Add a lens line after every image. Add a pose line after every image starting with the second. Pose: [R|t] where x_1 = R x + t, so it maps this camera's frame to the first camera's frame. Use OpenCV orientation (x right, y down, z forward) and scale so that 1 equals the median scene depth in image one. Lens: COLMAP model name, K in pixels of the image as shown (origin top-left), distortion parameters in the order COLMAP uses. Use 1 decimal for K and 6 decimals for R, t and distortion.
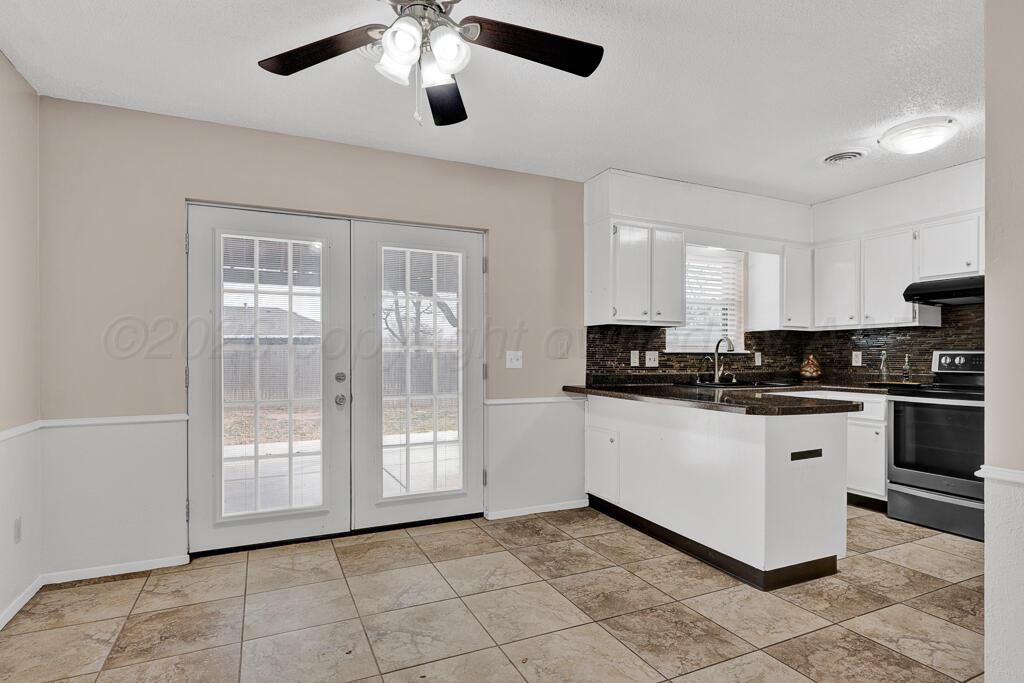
lens RADIAL K [[532.5, 0, 515.3], [0, 532.5, 355.7], [0, 0, 1]] dist [-0.000449, -0.001309]
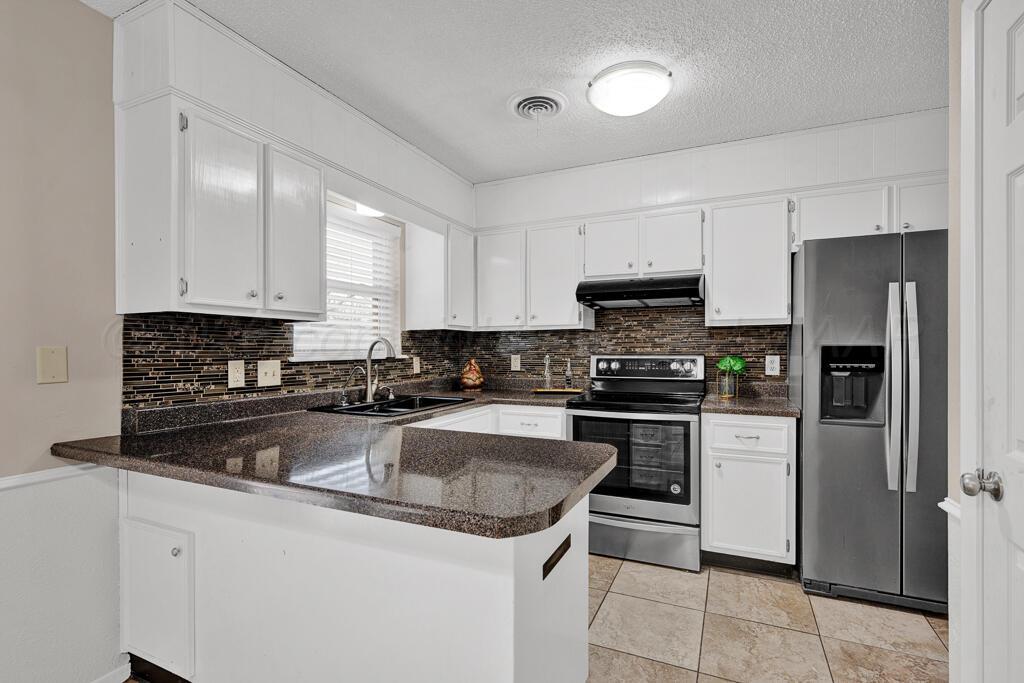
lens RADIAL K [[476.9, 0, 513.4], [0, 476.9, 349.5], [0, 0, 1]] dist [-0.000218, -0.001373]
pose [[0.761819, -0.005797, 0.647765, 0.123451], [0.004103, 0.999983, 0.004123, -0.023252], [-0.647777, -0.000484, 0.761829, 0.429307]]
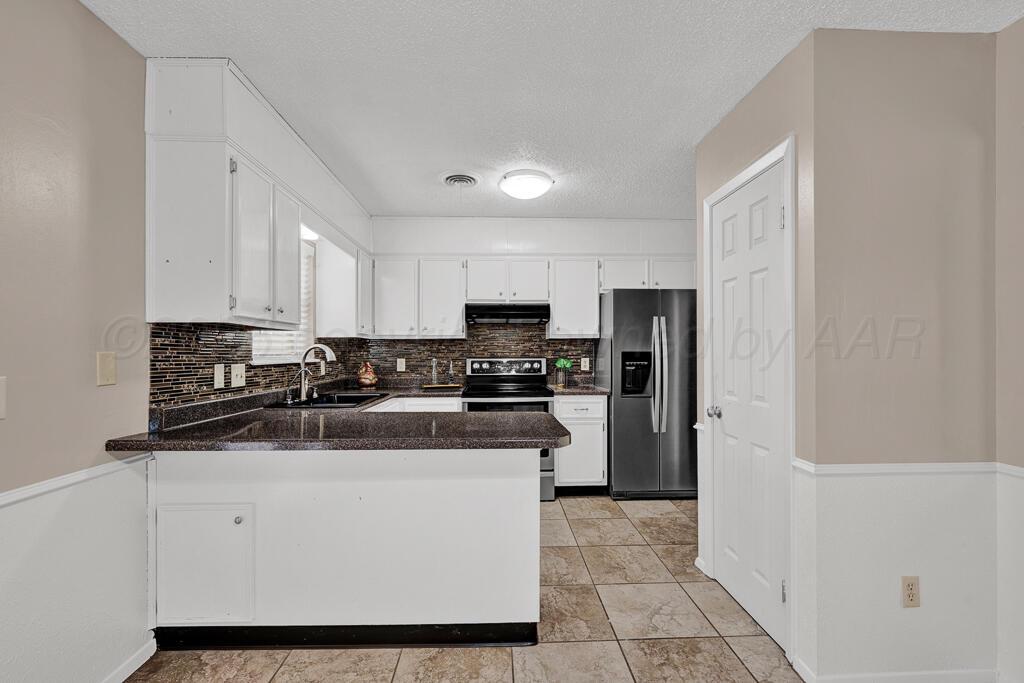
lens RADIAL K [[444.8, 0, 512.3], [0, 444.8, 349.4], [0, 0, 1]] dist [-0.000255, -0.000018]
pose [[0.386777, 0.002941, 0.922169, -0.143176], [0.002685, 0.999987, -0.004315, -0.025181], [-0.922169, 0.004145, 0.386764, 0.481104]]
